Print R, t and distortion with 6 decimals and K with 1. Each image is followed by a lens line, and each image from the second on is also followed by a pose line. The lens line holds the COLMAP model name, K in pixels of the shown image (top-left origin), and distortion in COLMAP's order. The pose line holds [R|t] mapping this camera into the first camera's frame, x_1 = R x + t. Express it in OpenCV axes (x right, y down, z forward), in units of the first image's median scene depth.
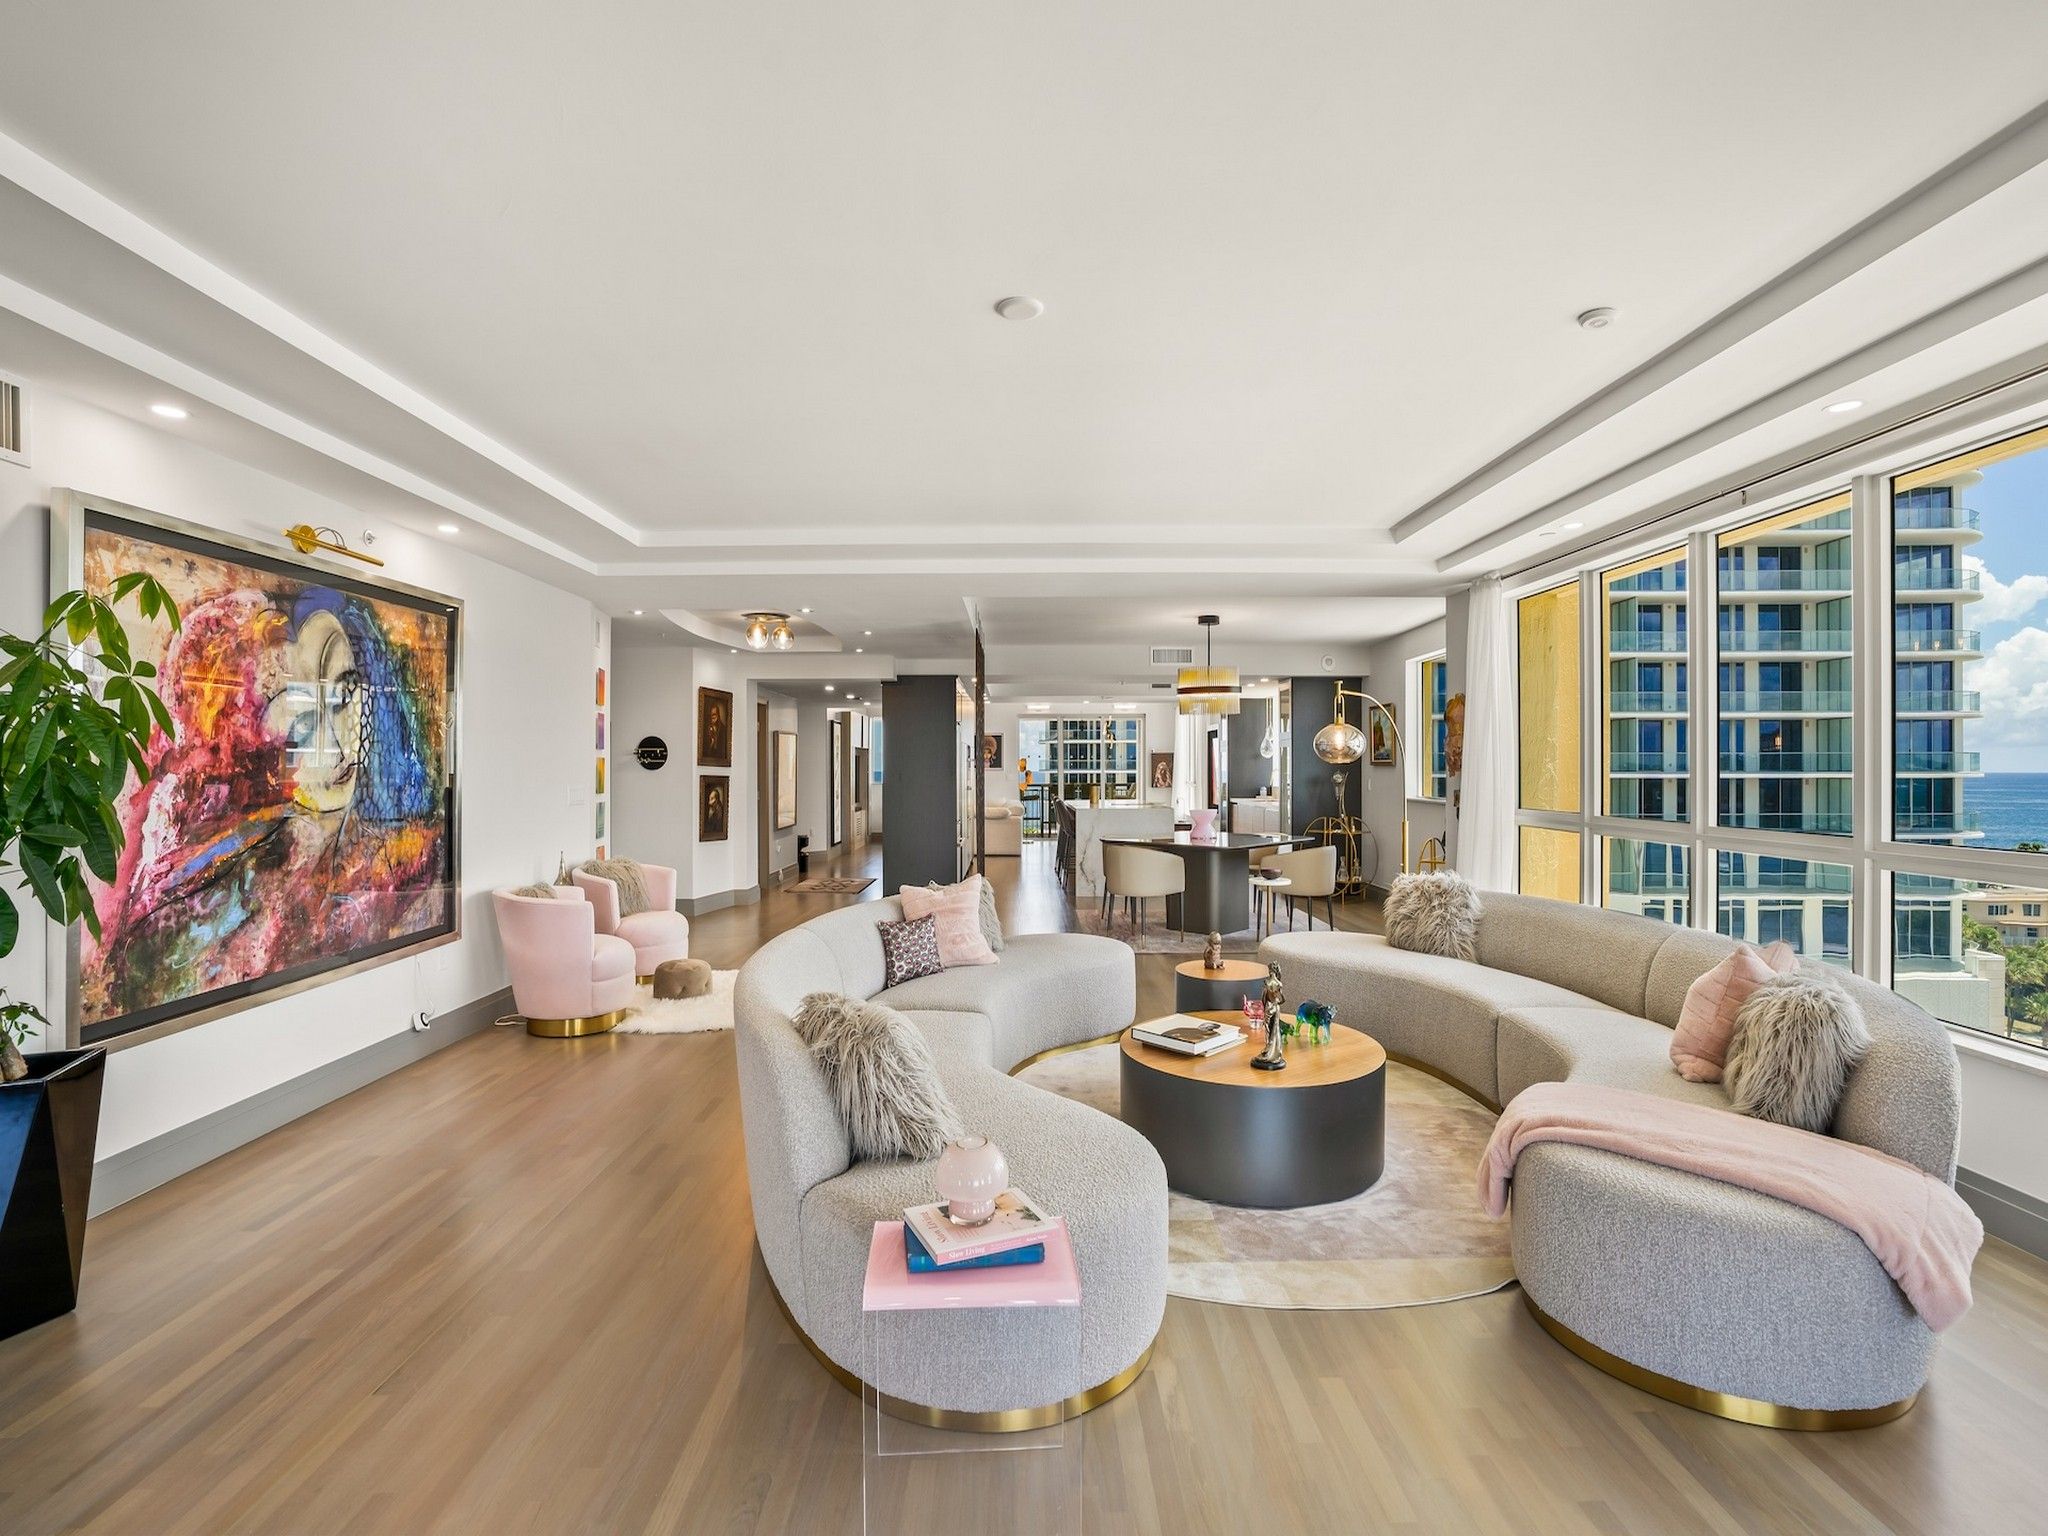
lens RADIAL K [[953.5, 0, 1017.8], [0, 953.5, 763.7], [0, 0, 1]] dist [-0.071365, 0.026545]
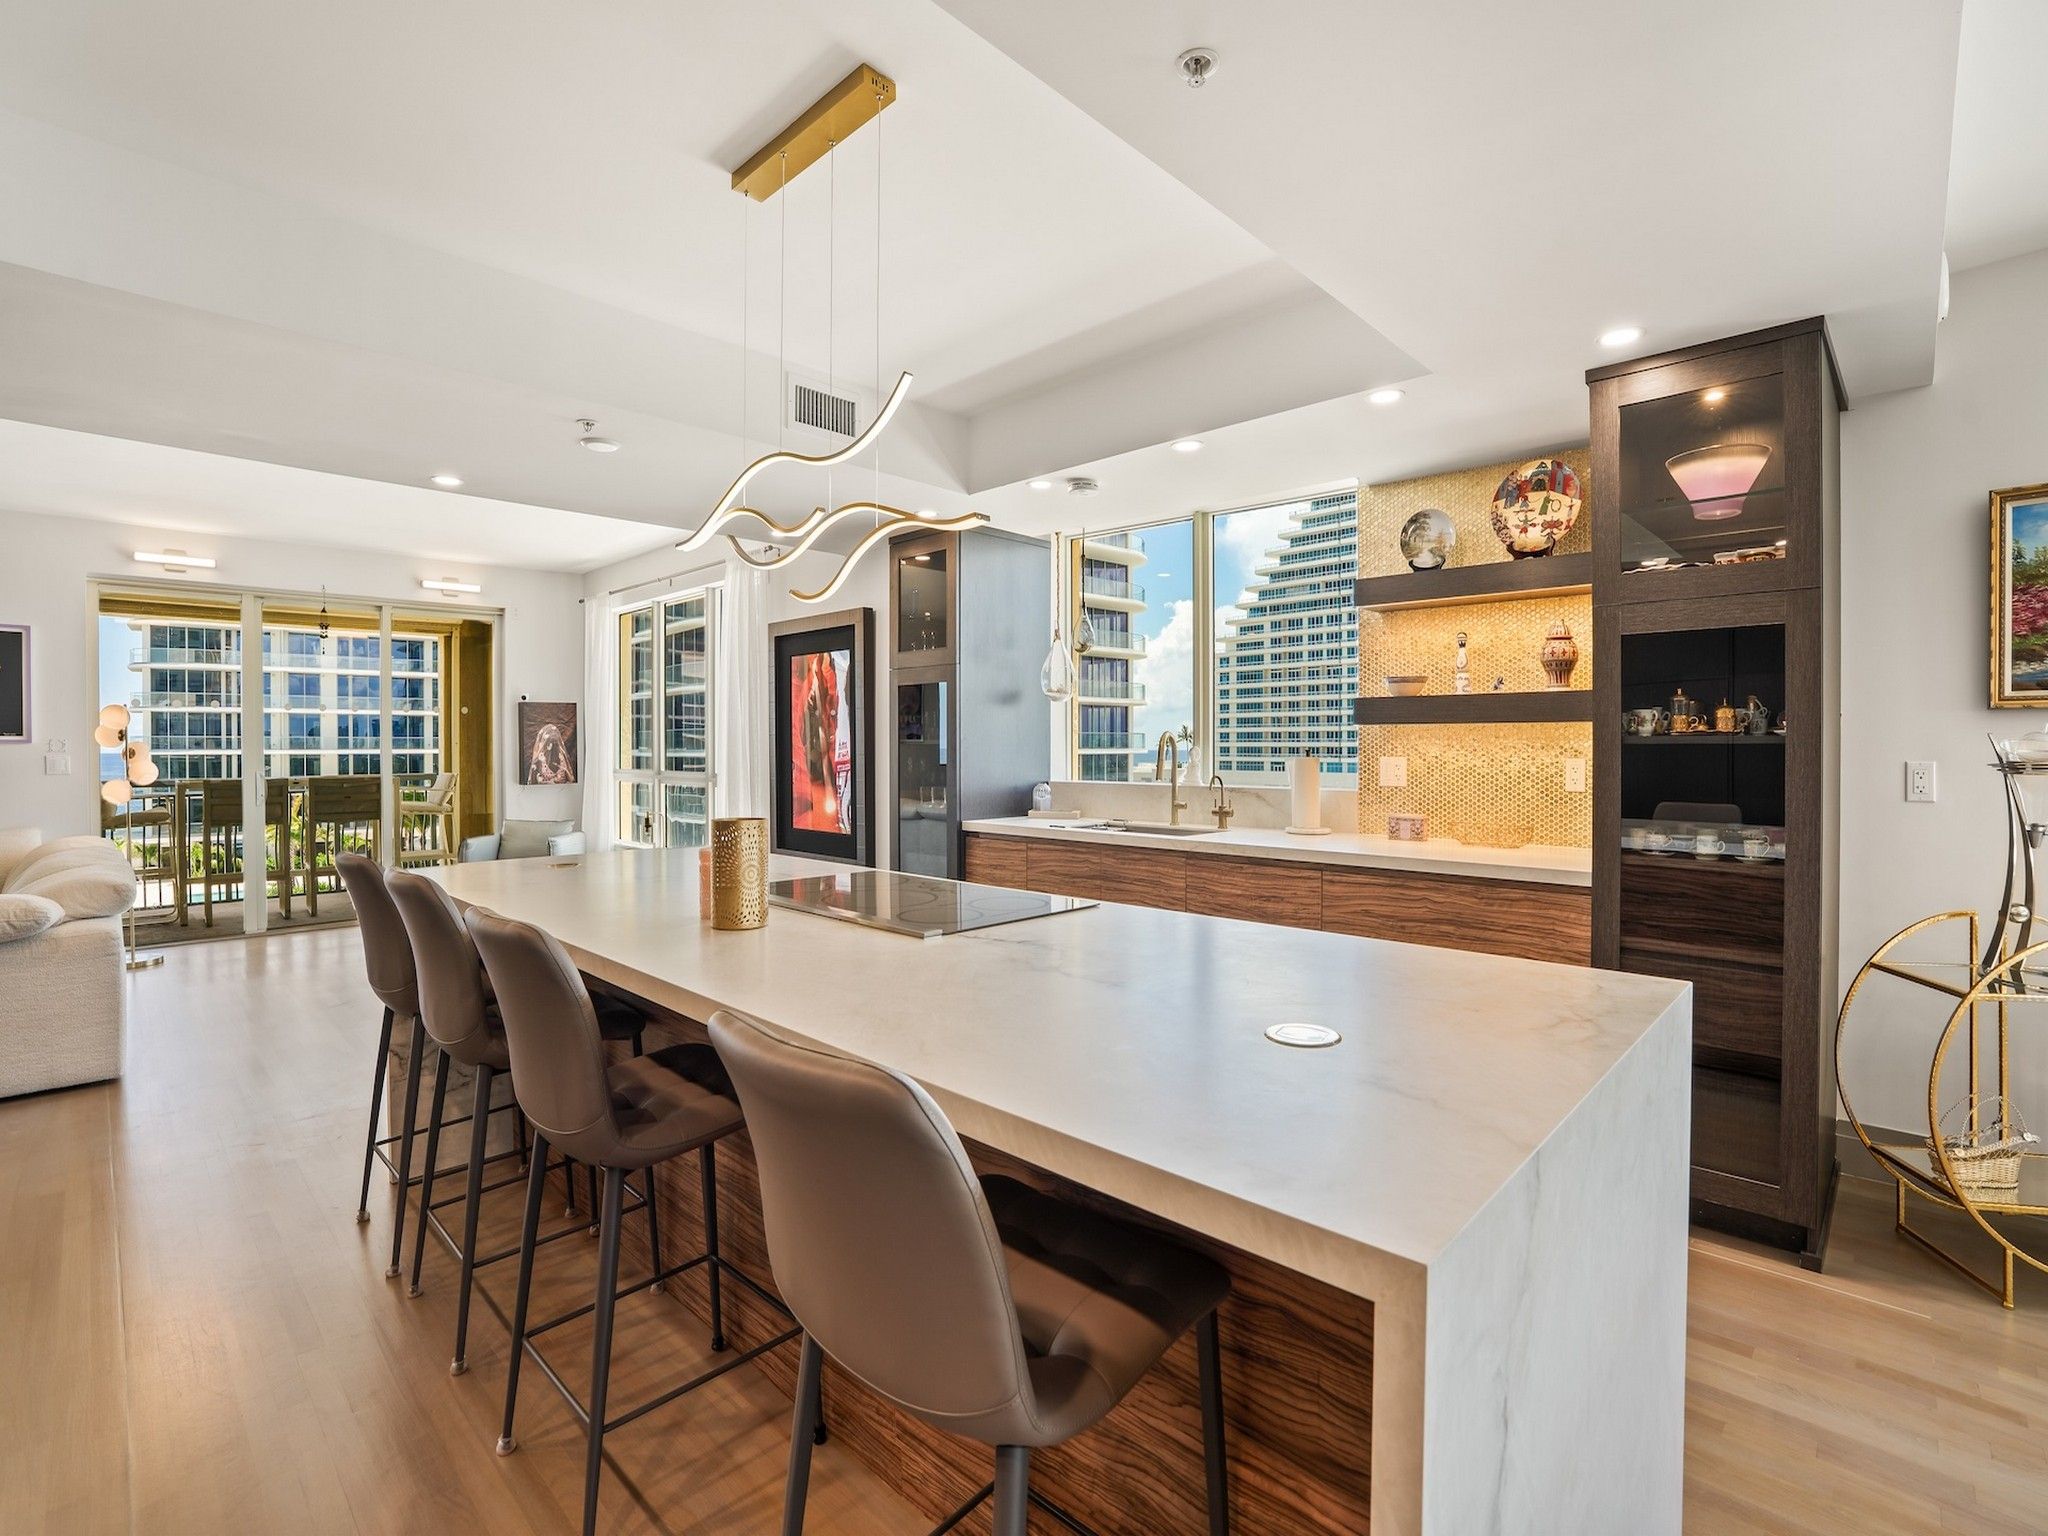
lens RADIAL K [[952.9, 0, 1030.1], [0, 952.9, 758.0], [0, 0, 1]] dist [-0.072118, 0.015564]
pose [[0.689119, -0.009724, 0.724583, -0.006176], [-0.001840, 0.999883, 0.015168, 0.033226], [-0.724645, -0.011786, 0.689021, 2.716115]]
